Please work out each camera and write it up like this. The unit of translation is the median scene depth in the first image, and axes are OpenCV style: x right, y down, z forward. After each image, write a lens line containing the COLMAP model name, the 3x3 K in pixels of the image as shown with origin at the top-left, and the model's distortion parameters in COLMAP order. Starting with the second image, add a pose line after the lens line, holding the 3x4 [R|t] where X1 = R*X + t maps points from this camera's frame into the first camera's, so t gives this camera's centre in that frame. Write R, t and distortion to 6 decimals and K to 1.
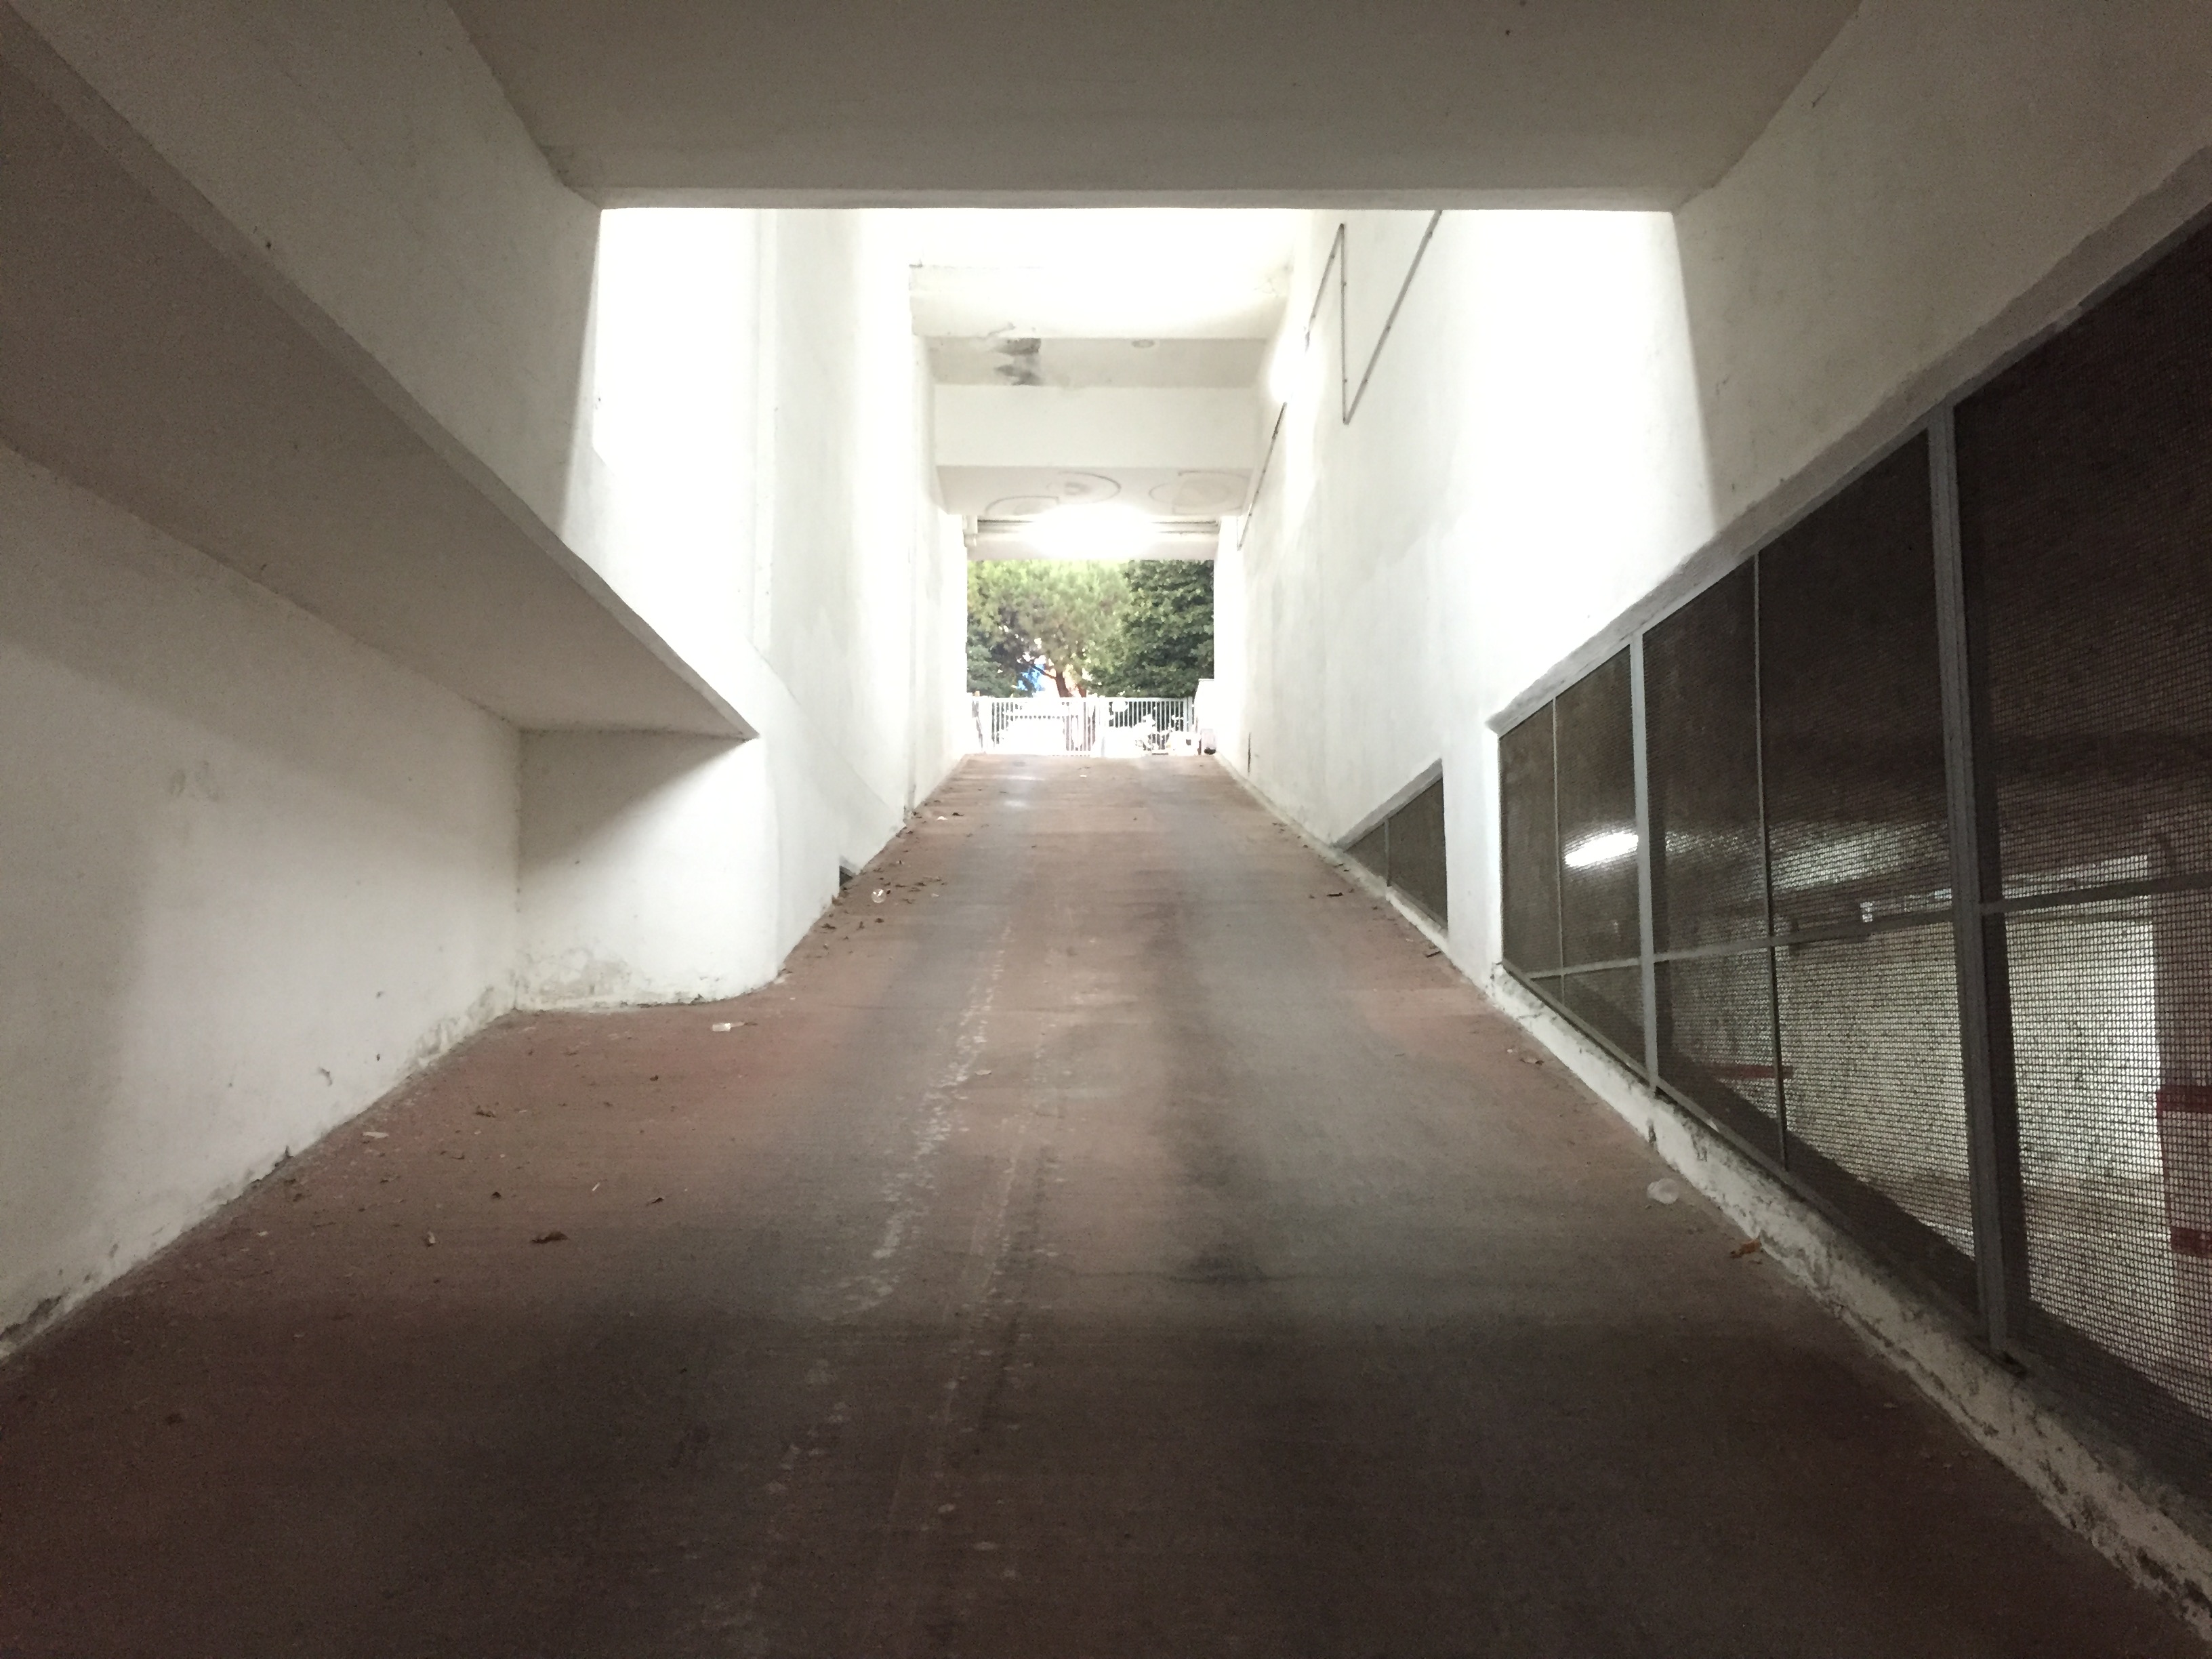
lens RADIAL K [[1877.6, 0, 1106.0], [0, 1877.6, 829.5], [0, 0, 1]] dist [0.074761, -0.103216]
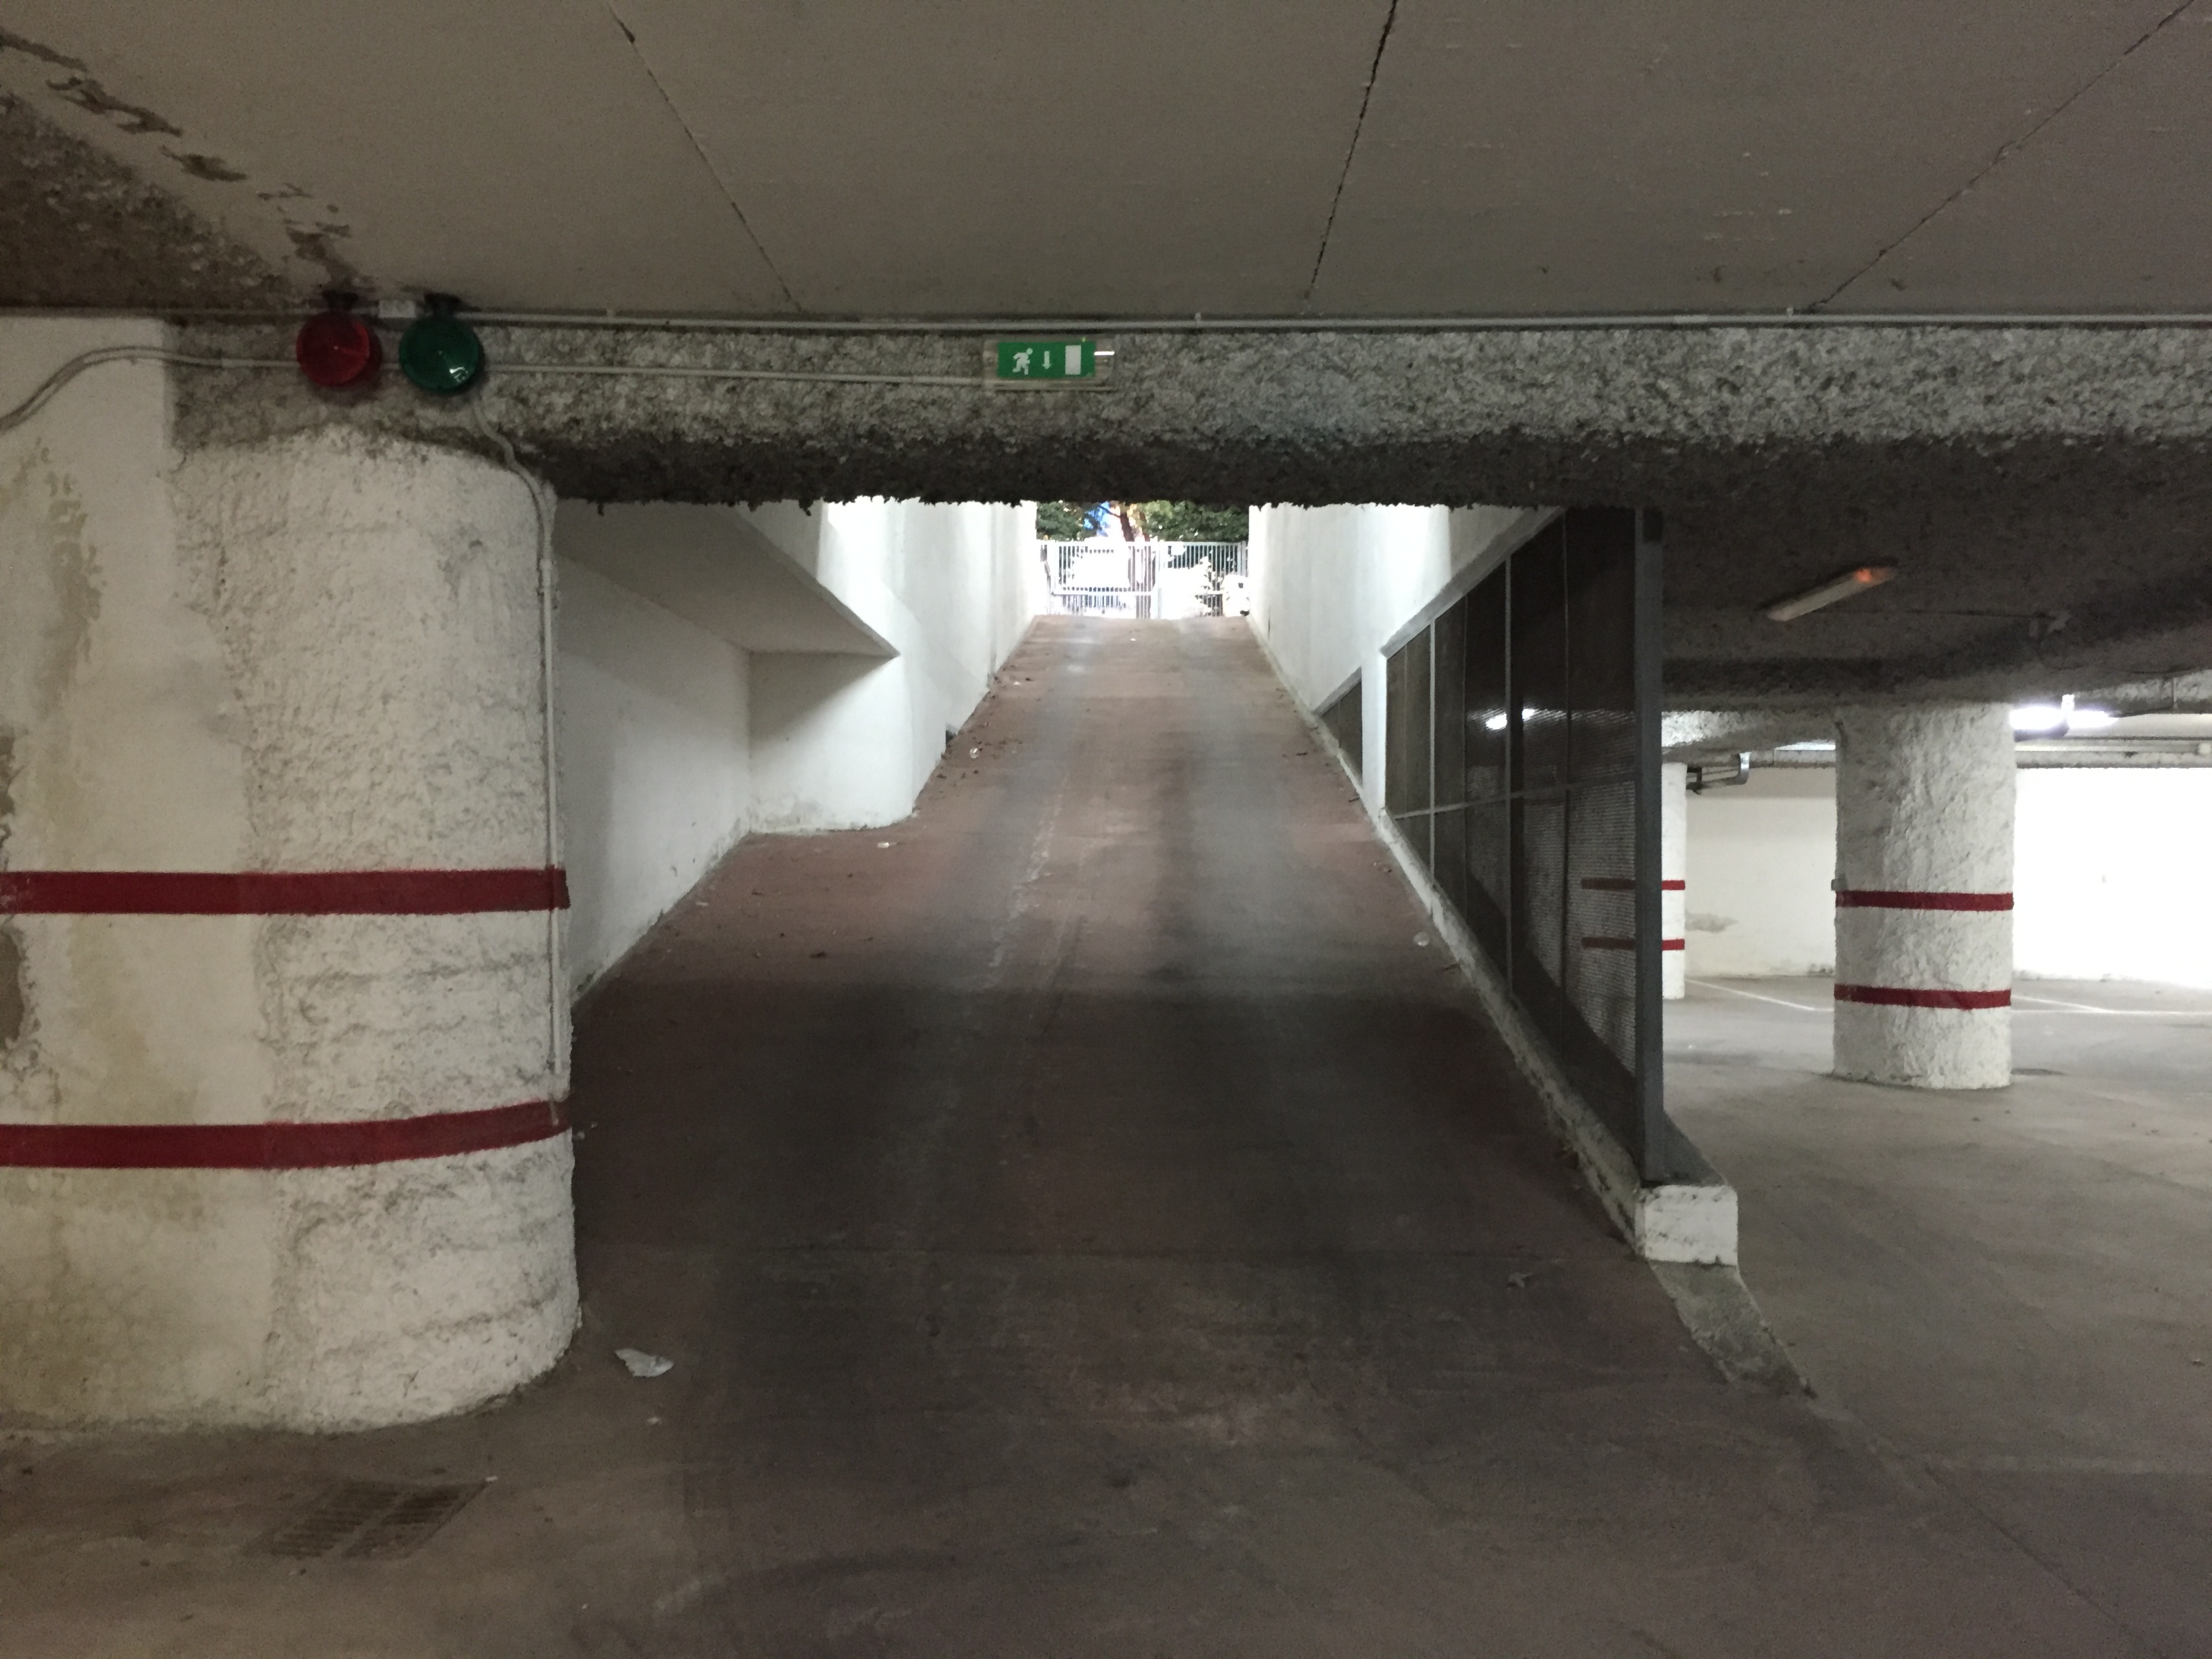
lens RADIAL K [[1877.6, 0, 1106.0], [0, 1877.6, 829.5], [0, 0, 1]] dist [0.074761, -0.103216]
pose [[0.999318, 0.007849, -0.036072, 0.037315], [-0.004372, 0.995423, 0.095471, -0.055428], [0.036656, -0.095249, 0.994778, -0.522009]]
